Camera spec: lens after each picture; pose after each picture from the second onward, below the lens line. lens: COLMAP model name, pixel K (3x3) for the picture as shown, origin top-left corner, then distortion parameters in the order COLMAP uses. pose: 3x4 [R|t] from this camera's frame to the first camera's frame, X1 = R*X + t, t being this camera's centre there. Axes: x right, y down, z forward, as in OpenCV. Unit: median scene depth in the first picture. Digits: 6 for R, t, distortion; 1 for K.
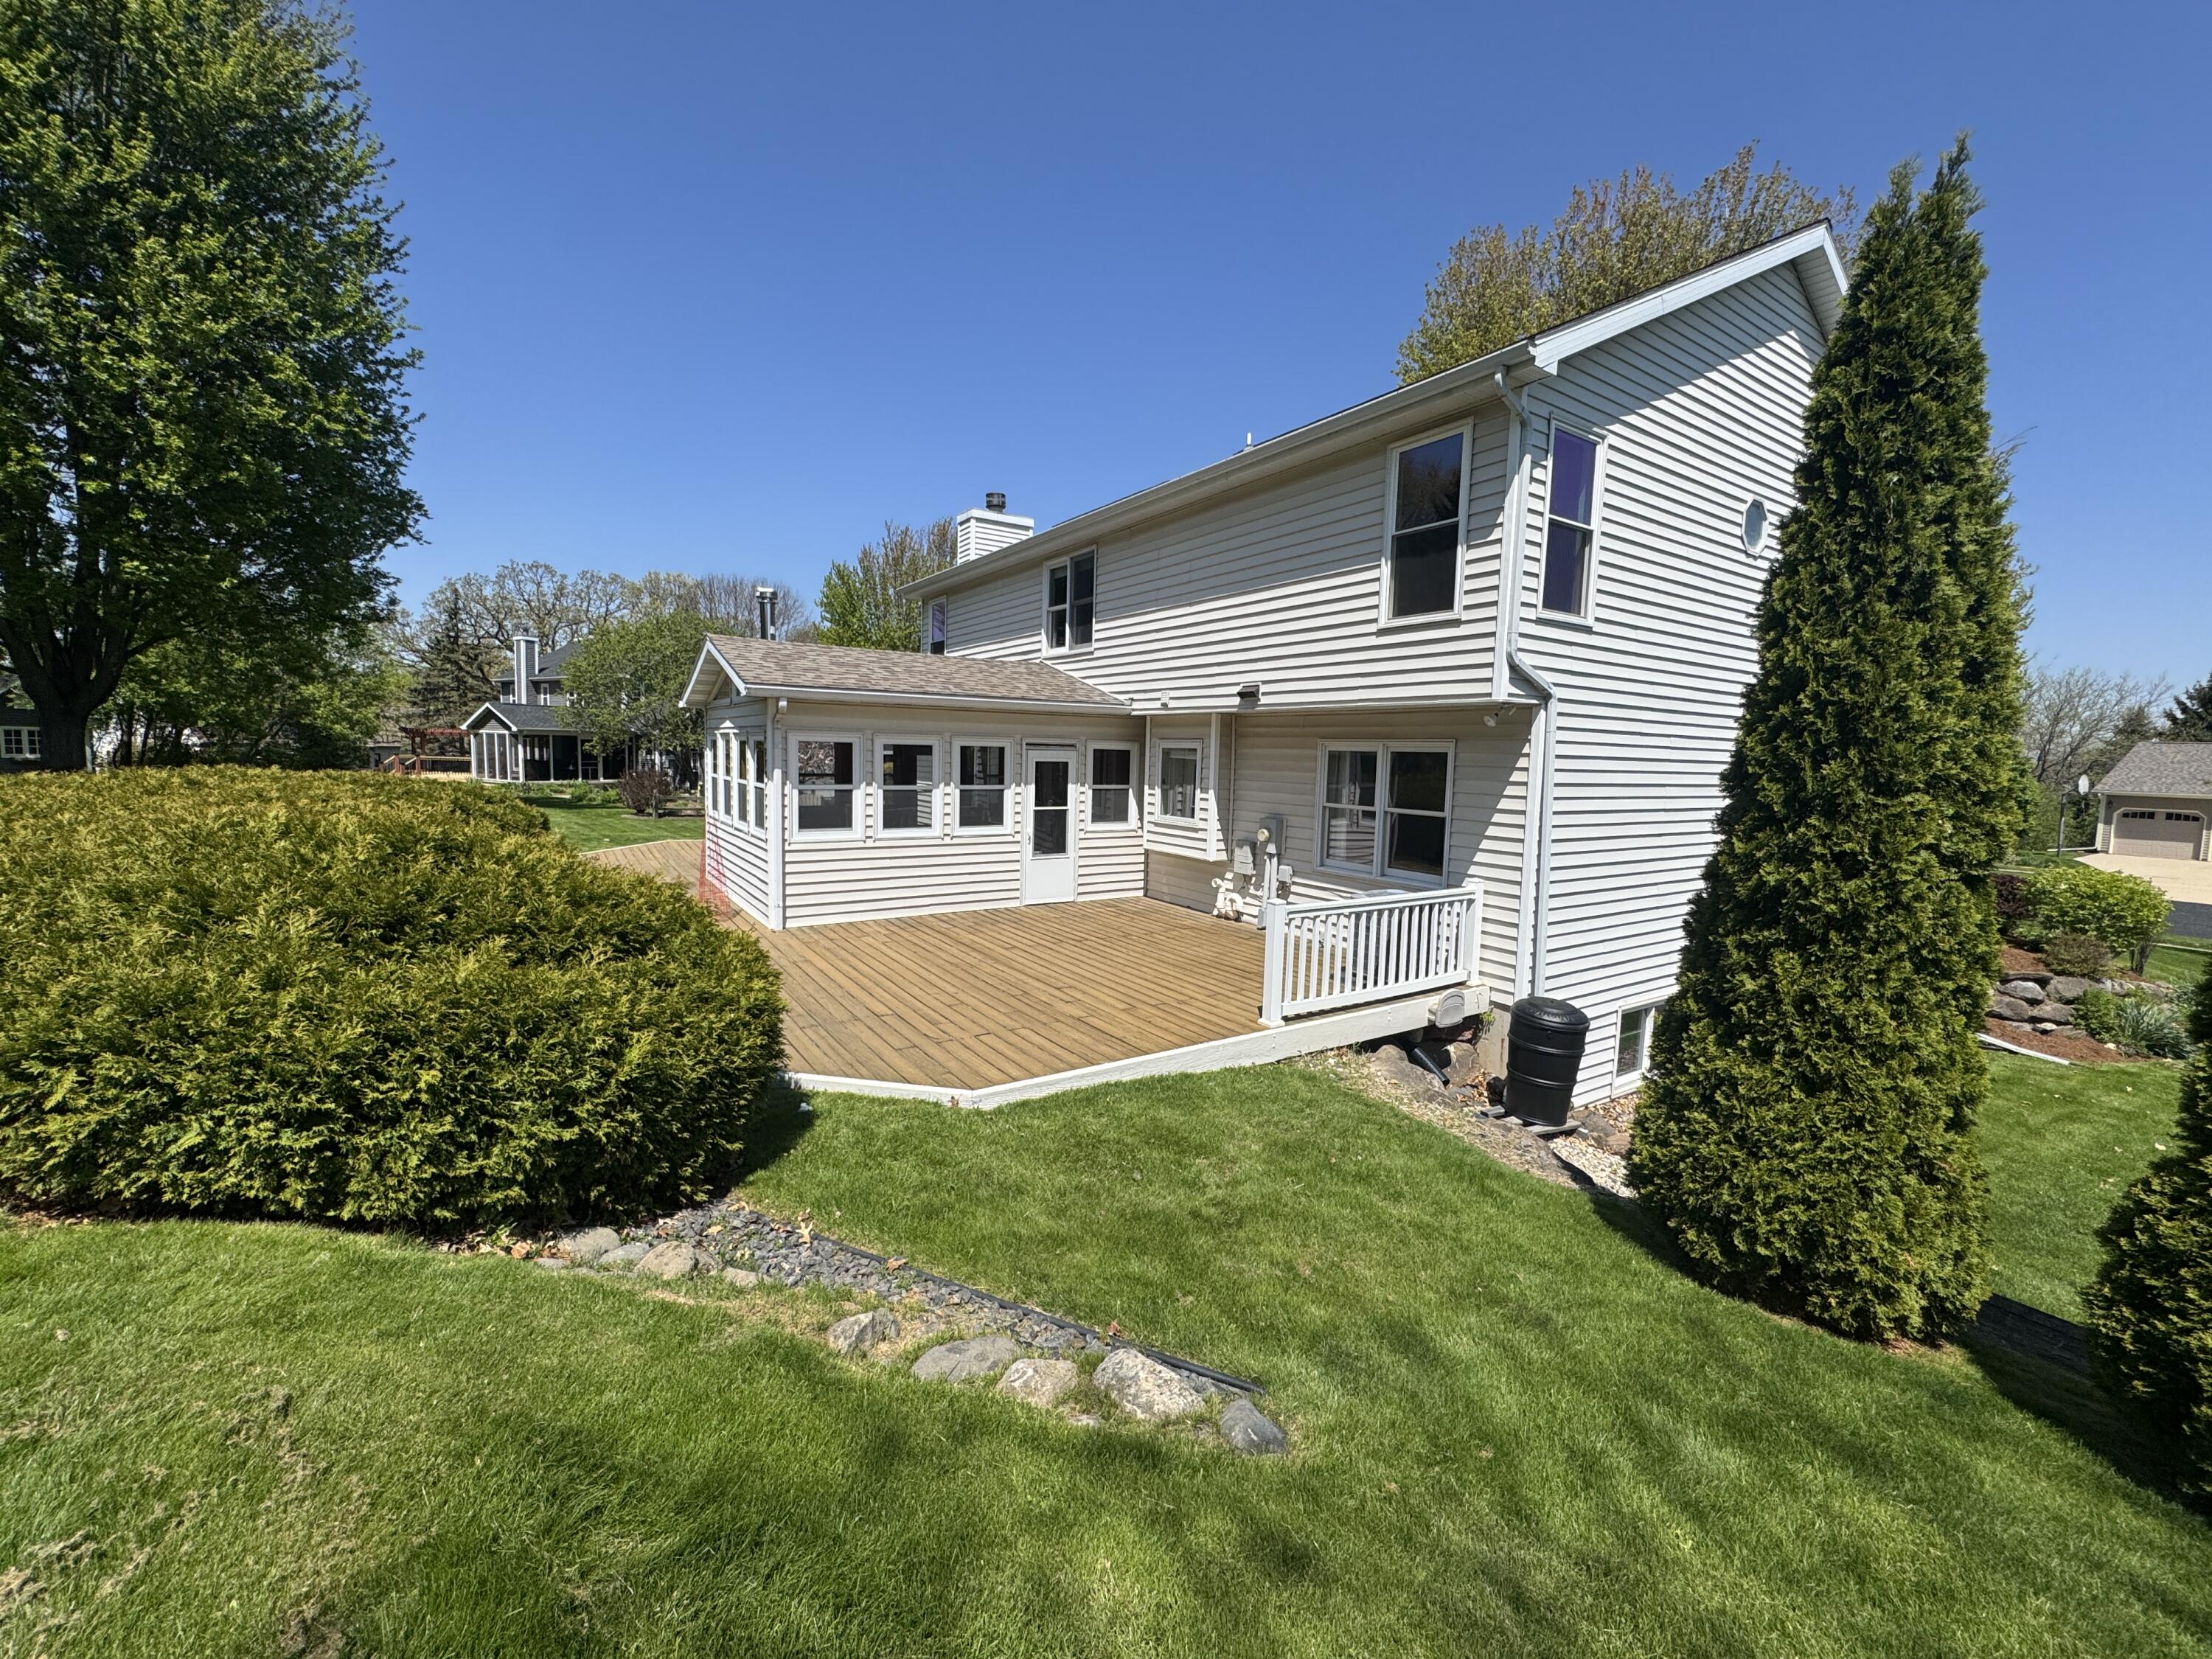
lens RADIAL K [[883.7, 0, 1113.0], [0, 883.7, 824.9], [0, 0, 1]] dist [0.000392, 0.000067]
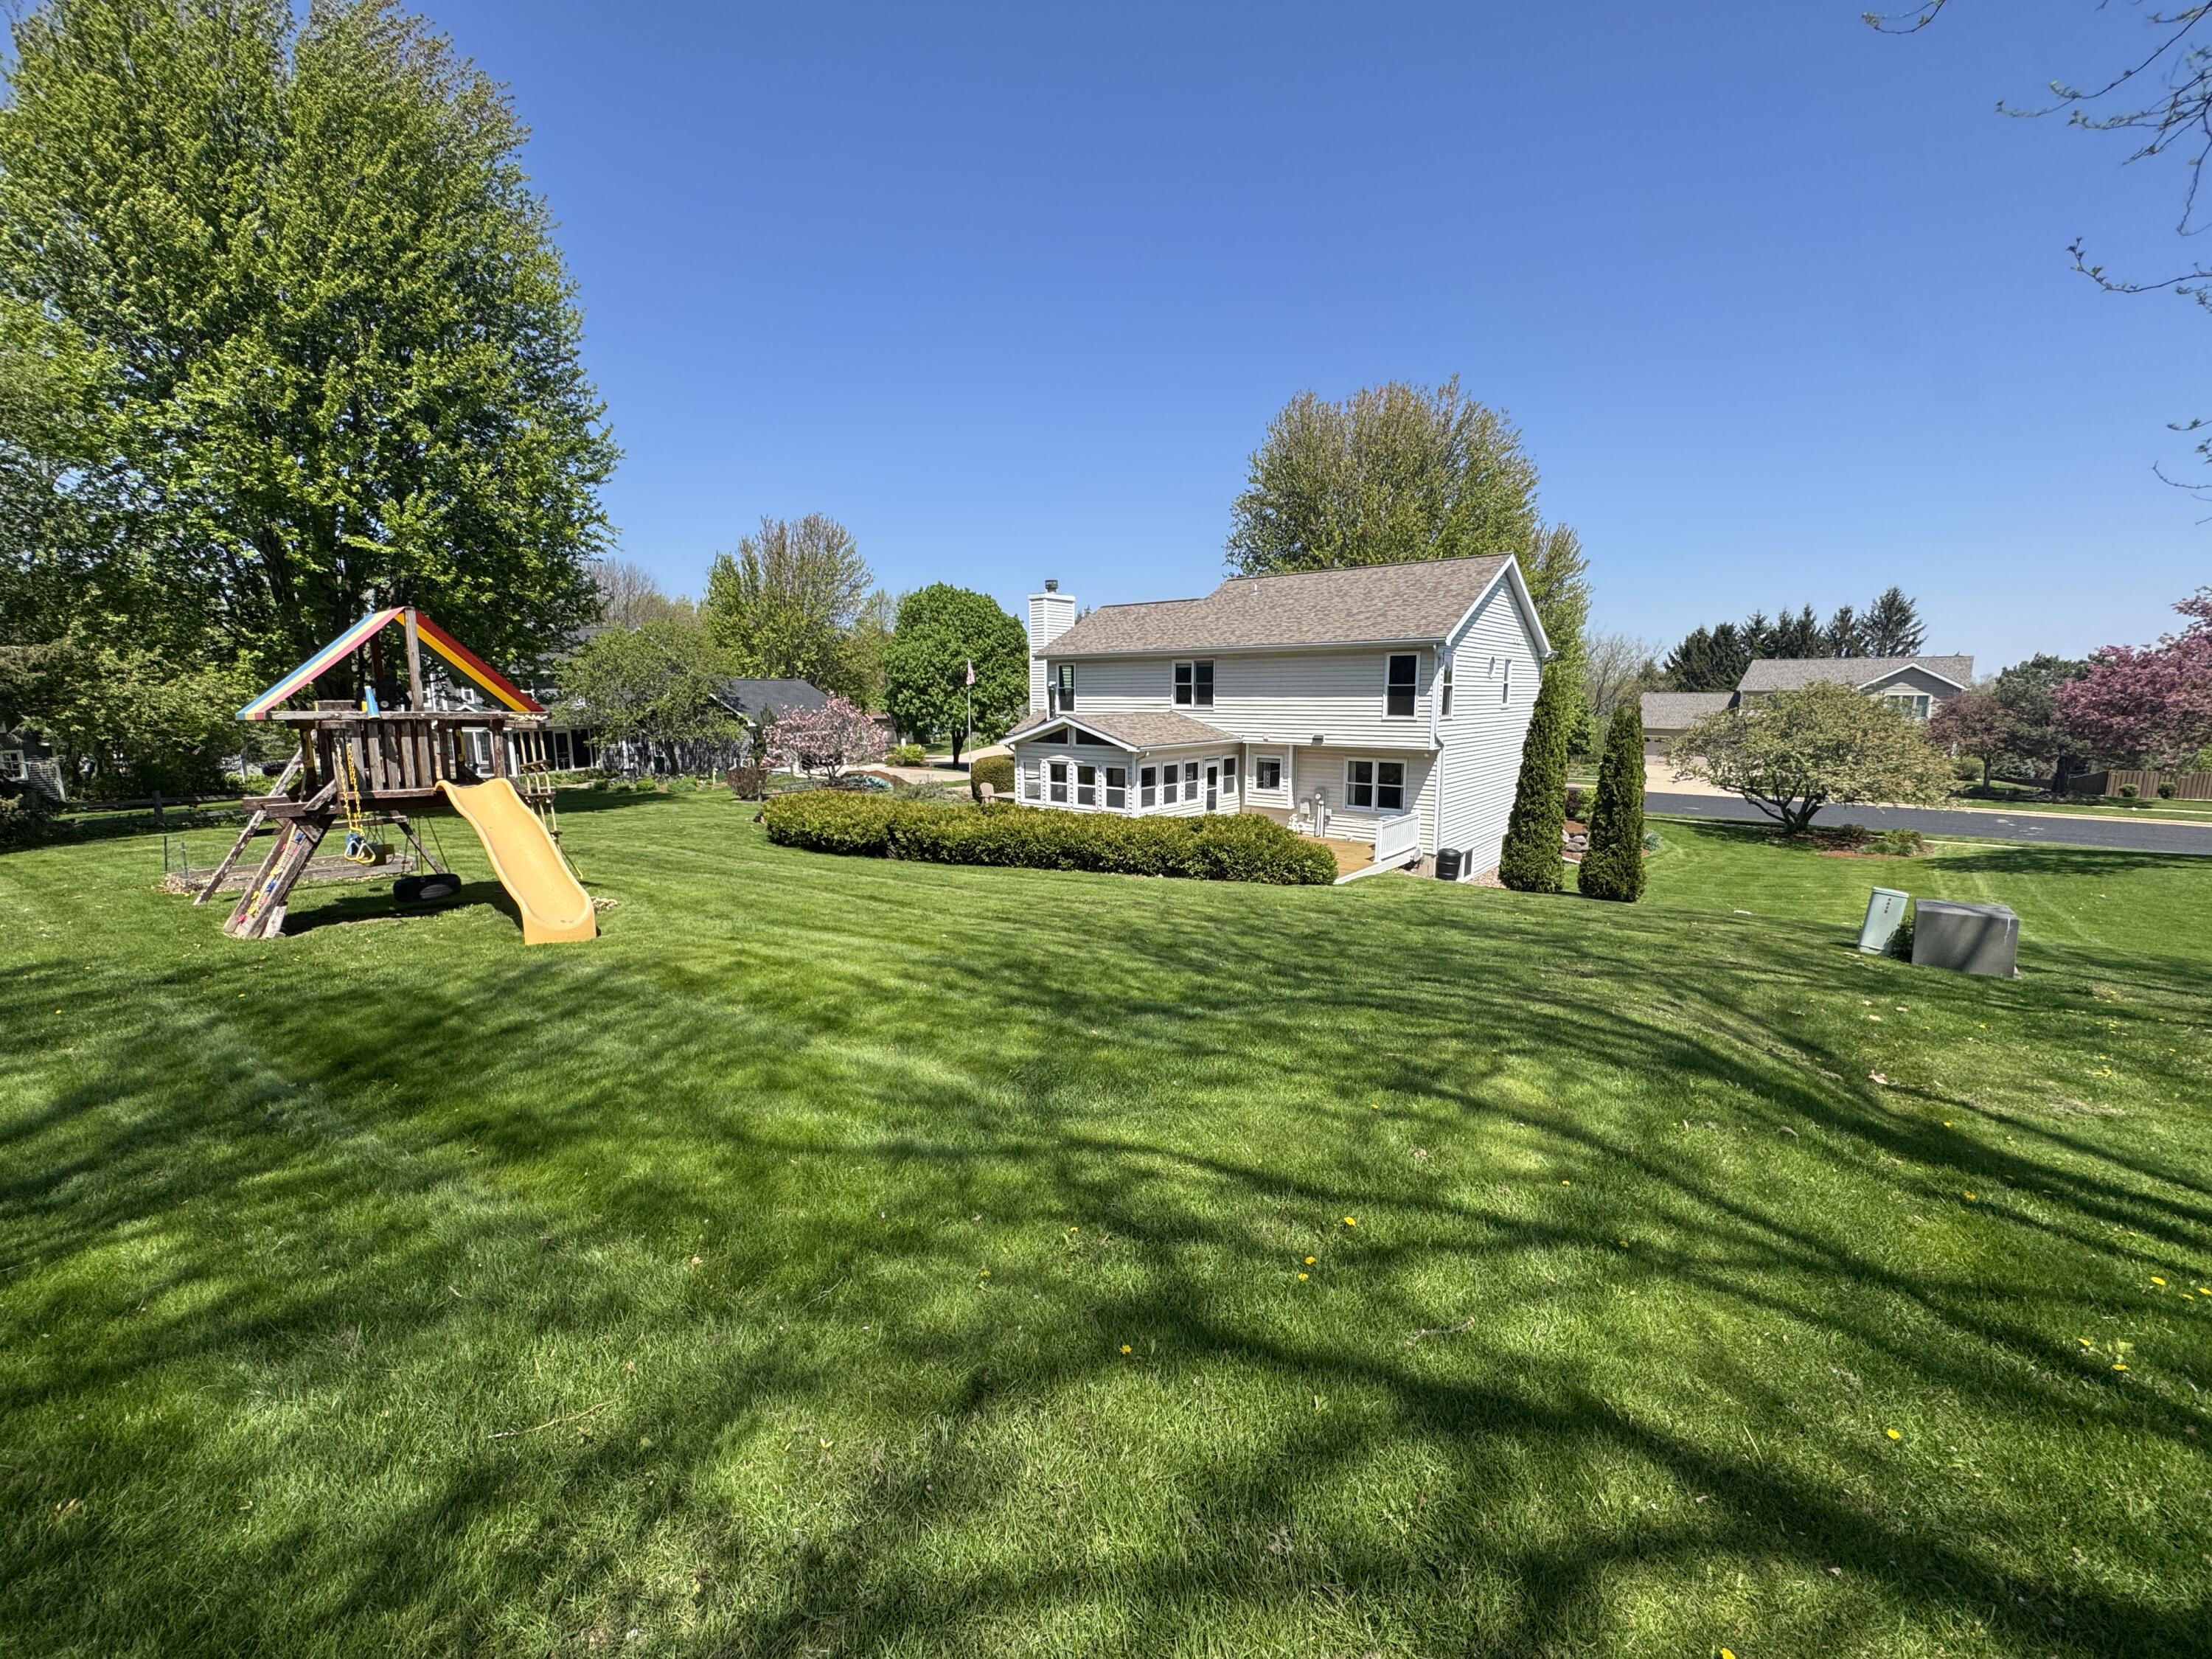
lens RADIAL K [[883.7, 0, 1099.5], [0, 883.7, 833.1], [0, 0, 1]] dist [0.000392, 0.000067]
pose [[0.955996, -0.074167, 0.283849, -1.050886], [0.051654, 0.994955, 0.086003, -0.122562], [-0.288795, -0.067557, 0.955004, -1.077104]]
